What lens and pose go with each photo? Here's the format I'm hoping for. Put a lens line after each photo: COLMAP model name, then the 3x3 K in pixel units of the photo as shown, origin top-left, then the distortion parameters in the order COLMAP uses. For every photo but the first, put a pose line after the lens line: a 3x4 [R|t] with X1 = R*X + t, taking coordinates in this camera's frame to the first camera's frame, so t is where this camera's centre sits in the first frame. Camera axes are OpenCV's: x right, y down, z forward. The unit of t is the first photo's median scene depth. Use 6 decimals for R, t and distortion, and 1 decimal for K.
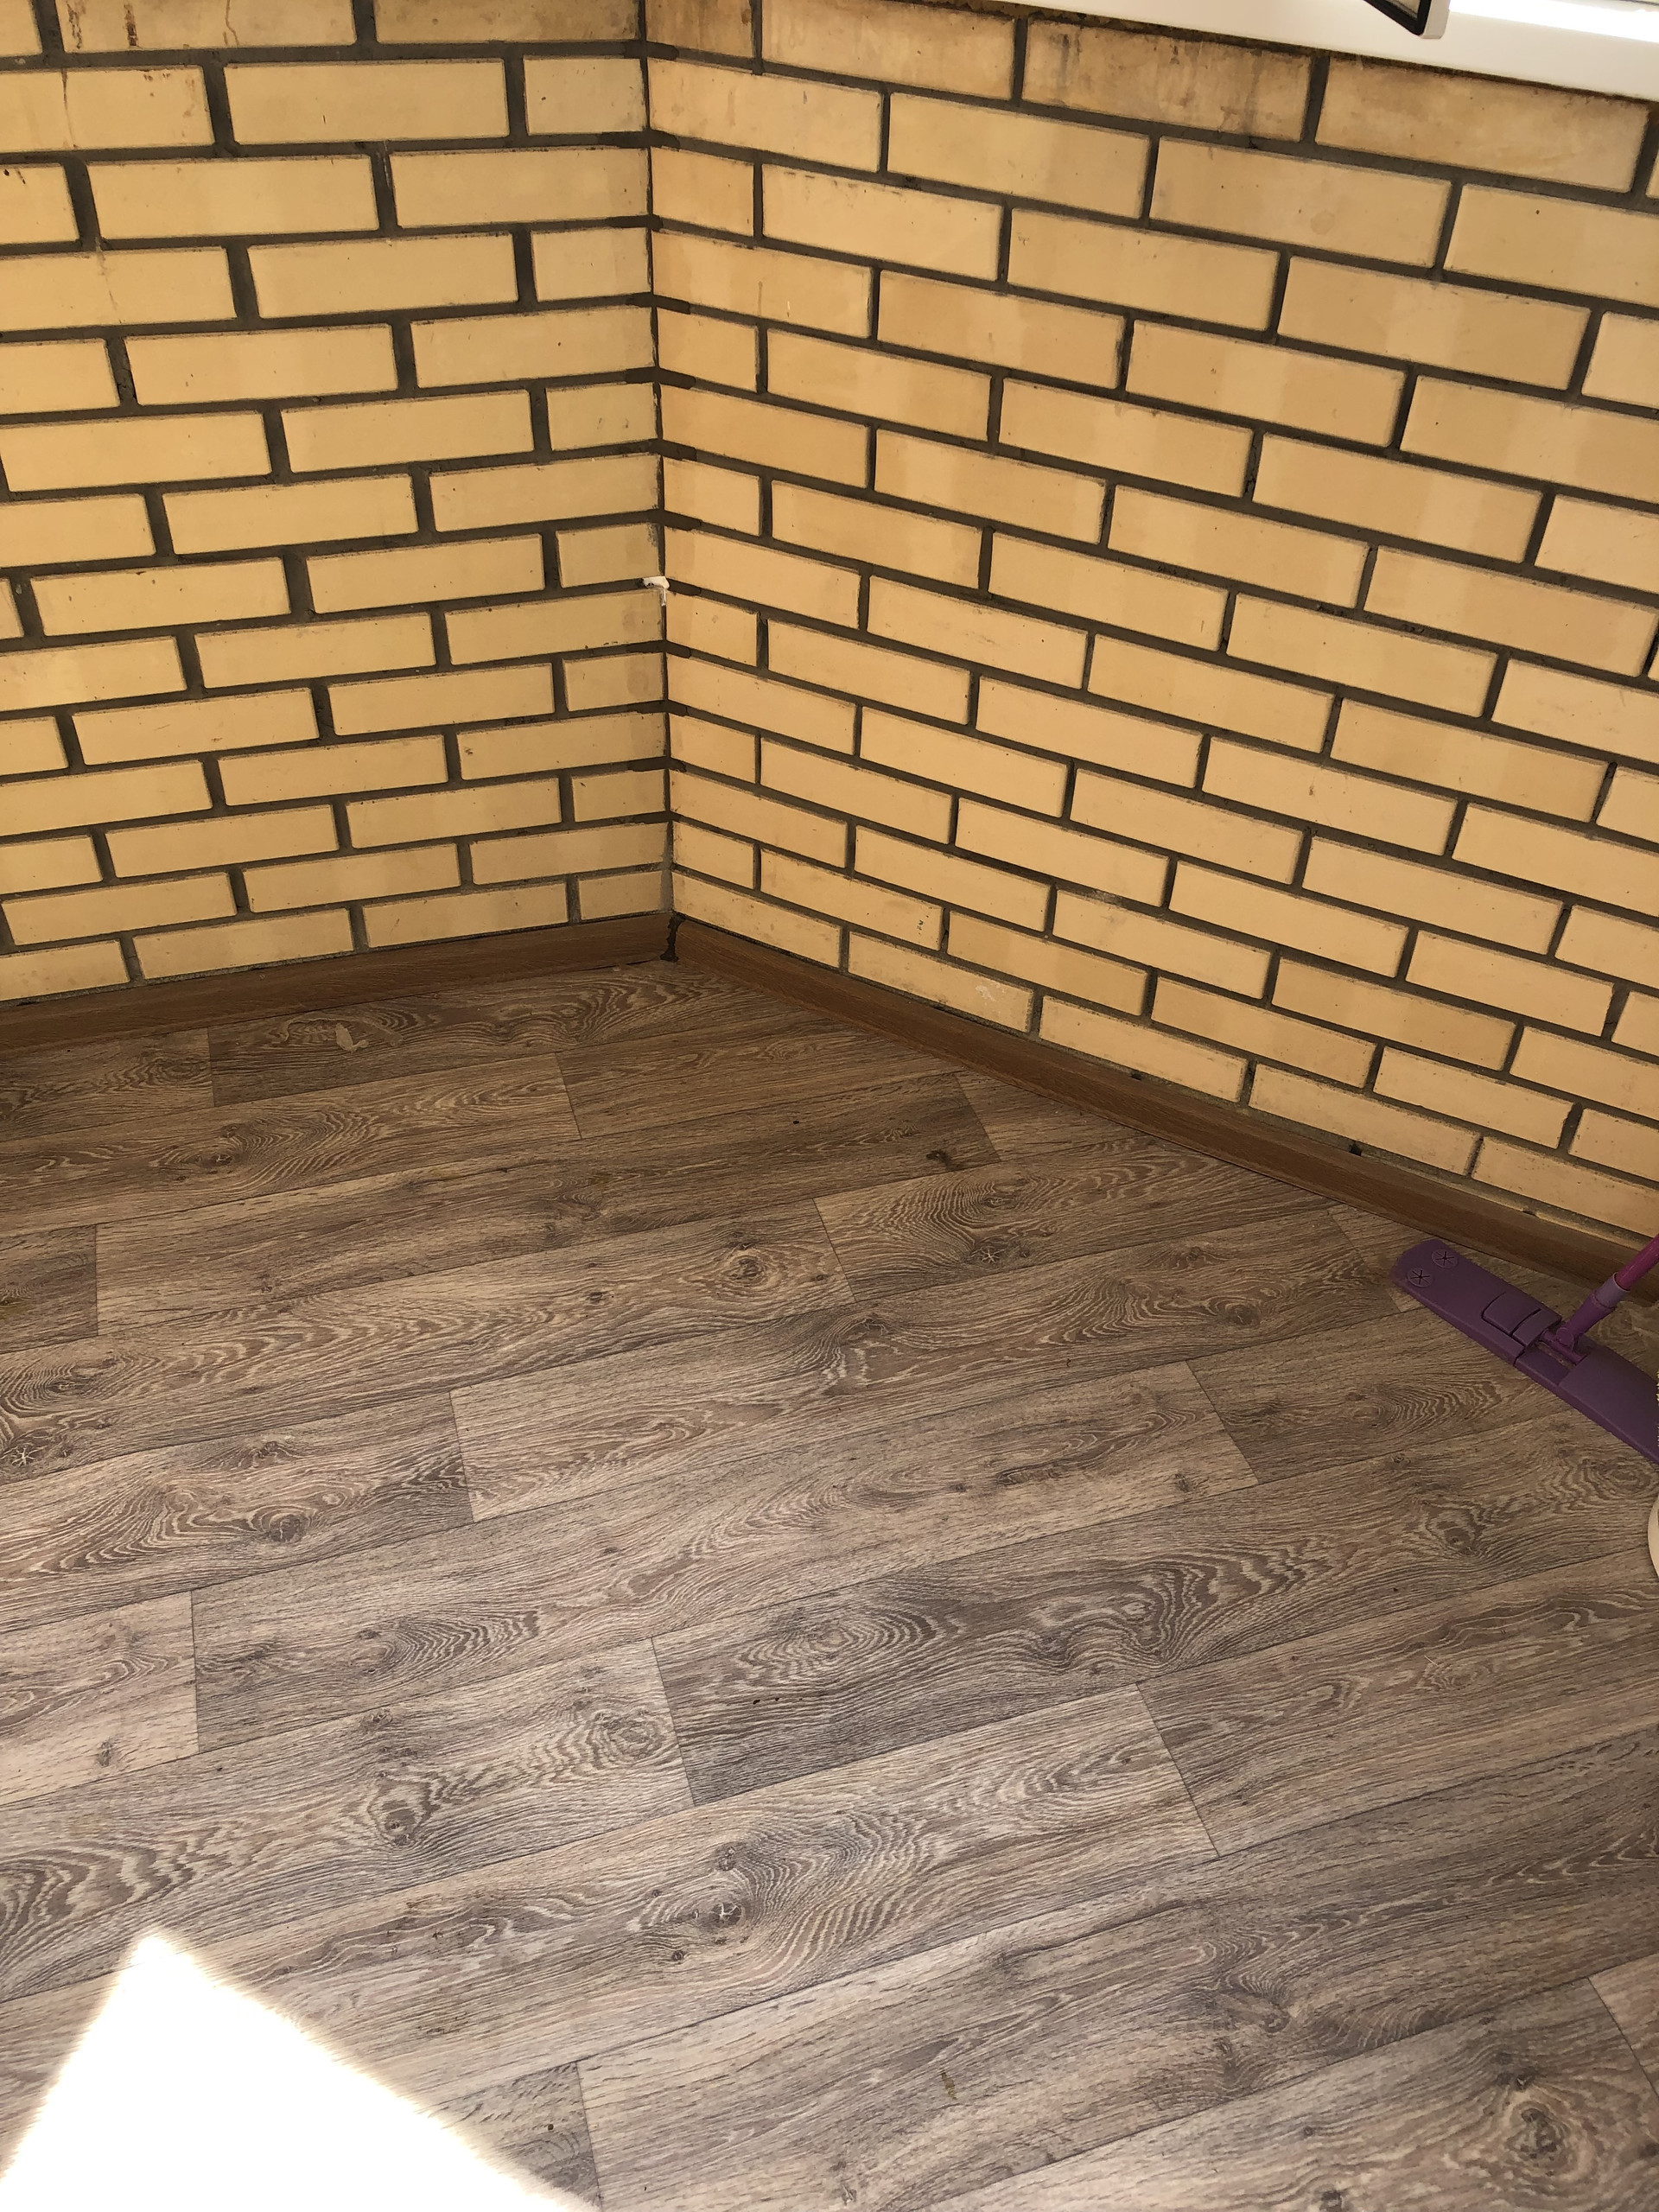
lens RADIAL K [[1813.0, 0, 839.7], [0, 1813.0, 1088.2], [0, 0, 1]] dist [0.028883, -0.031398]
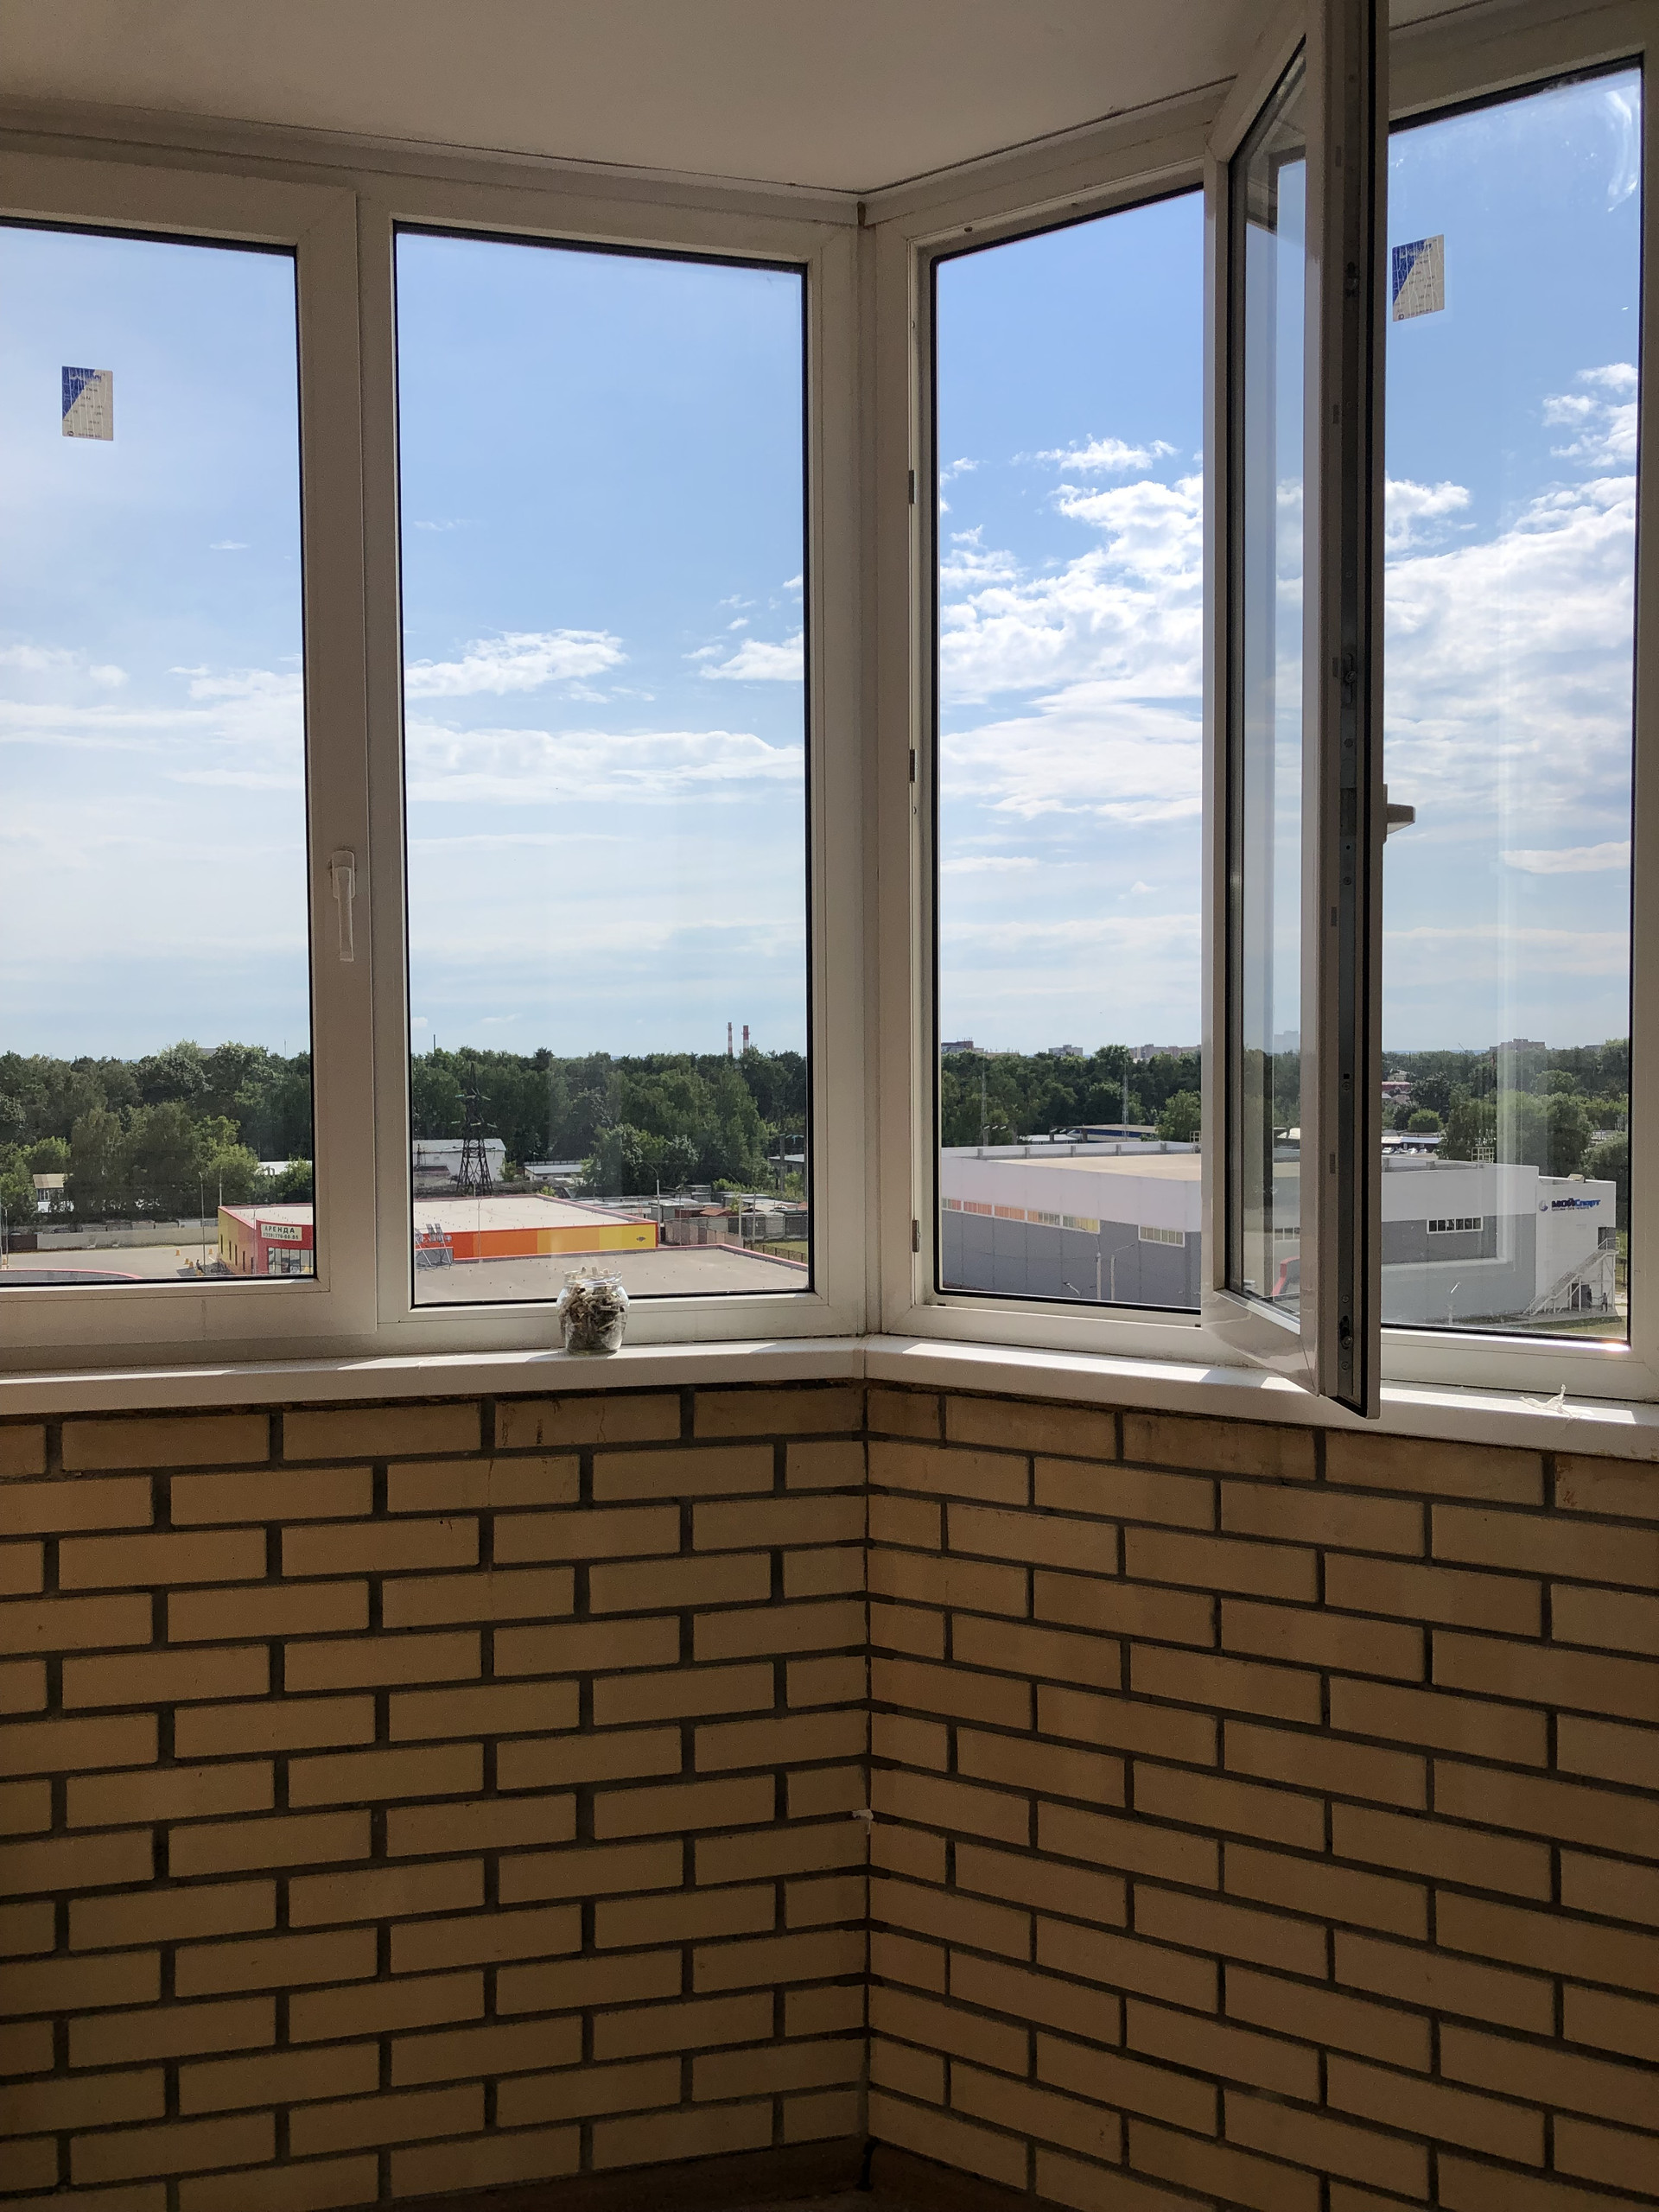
lens RADIAL K [[1813.0, 0, 835.2], [0, 1813.0, 1138.3], [0, 0, 1]] dist [0.028883, -0.031398]
pose [[0.997177, -0.038511, -0.064456, -0.025513], [-0.010234, 0.780727, -0.624788, 0.155200], [0.074384, 0.623684, 0.778129, -0.285425]]
